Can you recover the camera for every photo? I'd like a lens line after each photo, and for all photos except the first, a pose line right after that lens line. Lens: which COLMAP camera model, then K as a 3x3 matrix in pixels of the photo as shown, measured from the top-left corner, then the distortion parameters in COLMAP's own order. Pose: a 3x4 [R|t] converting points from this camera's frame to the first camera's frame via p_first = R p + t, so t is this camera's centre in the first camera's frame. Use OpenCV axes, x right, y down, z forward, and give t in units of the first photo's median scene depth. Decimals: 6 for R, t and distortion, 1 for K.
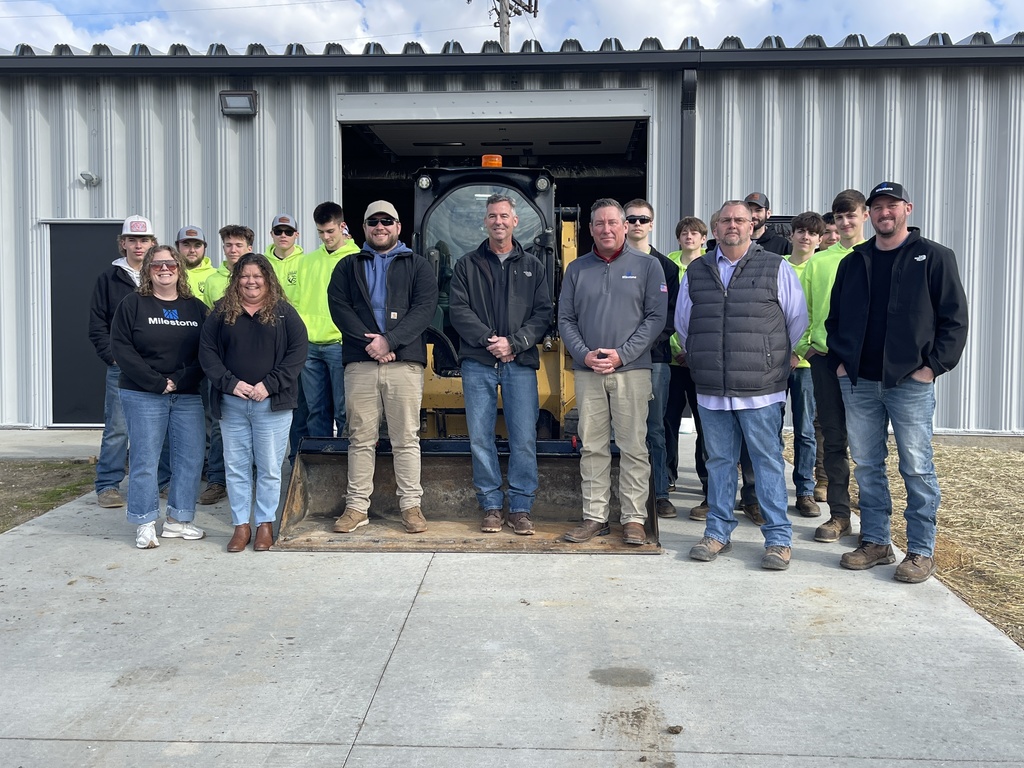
lens RADIAL K [[993.1, 0, 515.2], [0, 993.1, 380.8], [0, 0, 1]] dist [0.020208, 0.000000]
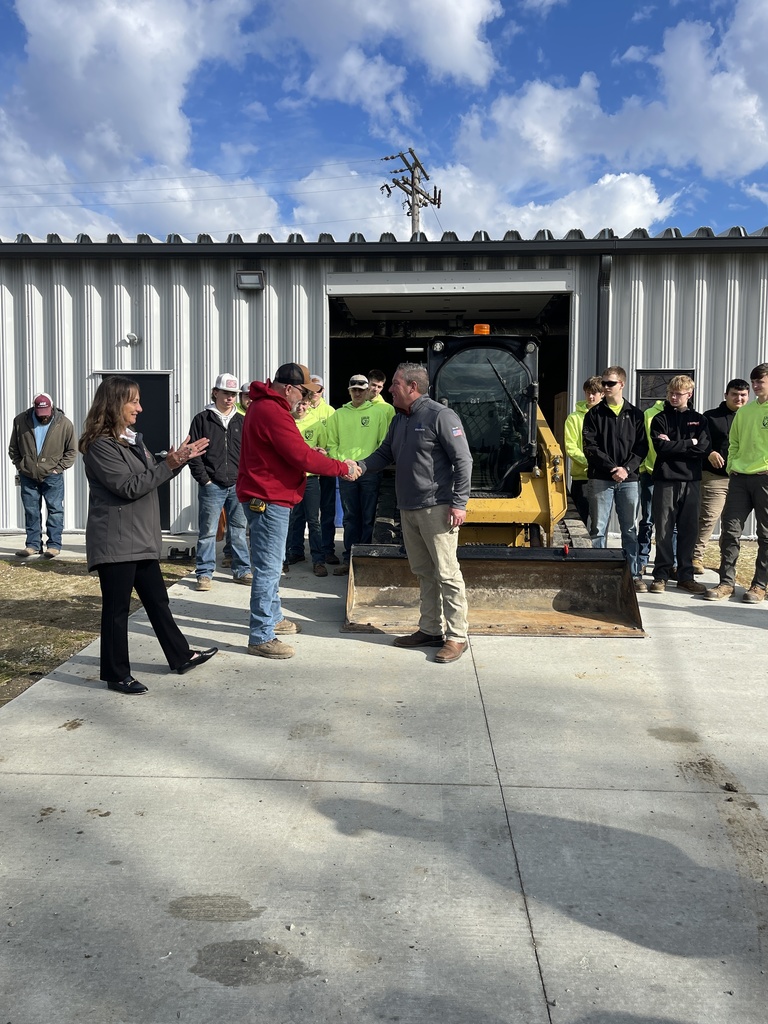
lens RADIAL K [[780.0, 0, 388.6], [0, 780.0, 503.3], [0, 0, 1]] dist [0.032115, -0.042019]
pose [[0.999966, 0.003310, -0.007606, -0.146008], [-0.003204, 0.999899, 0.013842, -0.010613], [0.007651, -0.013817, 0.999875, -0.014447]]
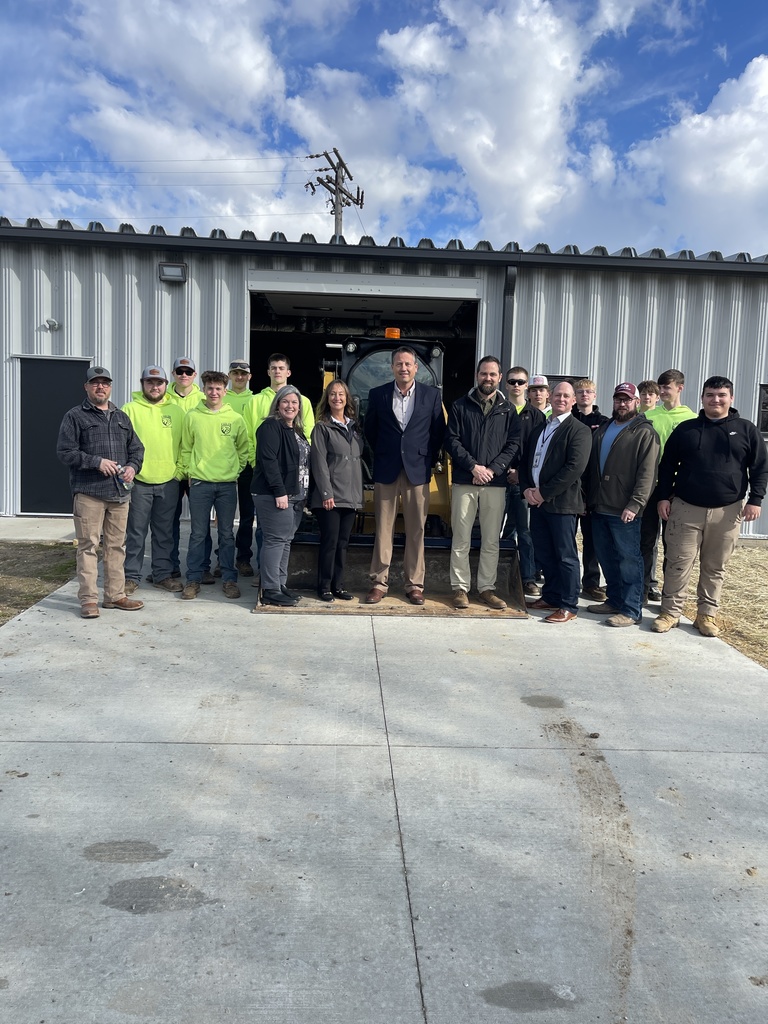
lens RADIAL K [[753.4, 0, 387.6], [0, 753.4, 511.0], [0, 0, 1]] dist [0.032109, -0.030287]
pose [[0.995033, 0.023794, 0.096661, -0.135443], [-0.027419, 0.998963, 0.036347, -0.012985], [-0.095696, -0.038816, 0.994653, -0.053174]]
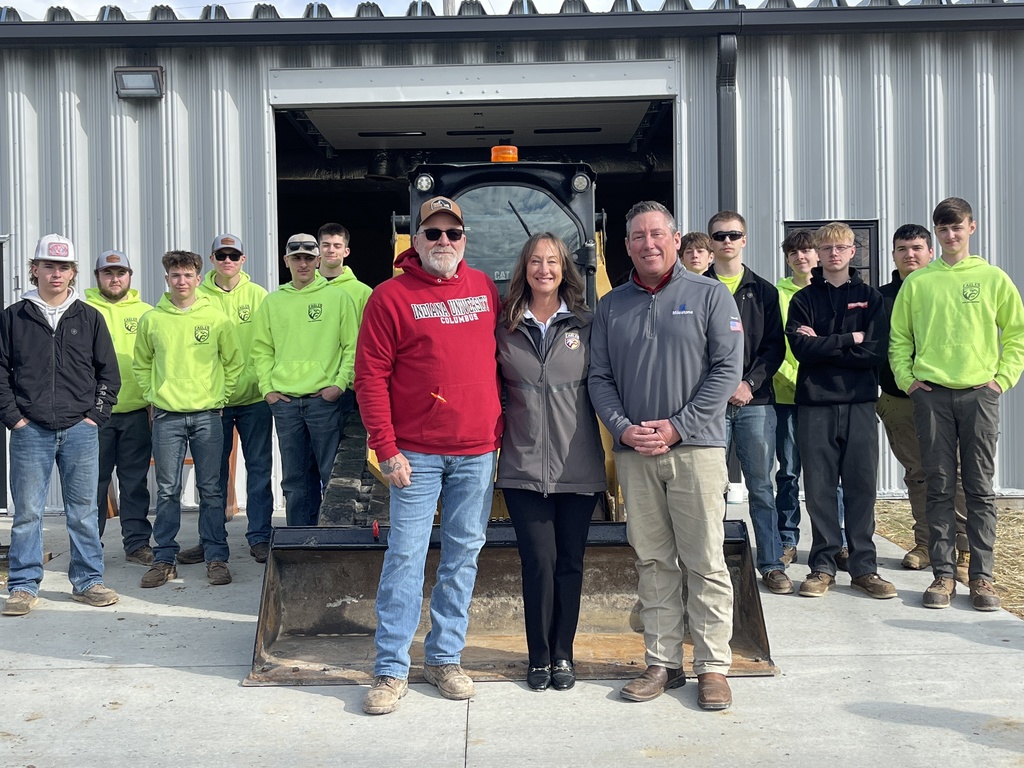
lens RADIAL K [[1264.2, 0, 504.1], [0, 1264.2, 388.2], [0, 0, 1]] dist [0.025220, 0.000000]
pose [[0.998738, -0.019919, 0.046114, -0.077482], [0.021516, 0.999177, -0.034385, -0.009844], [-0.045391, 0.035334, 0.998344, 0.044067]]
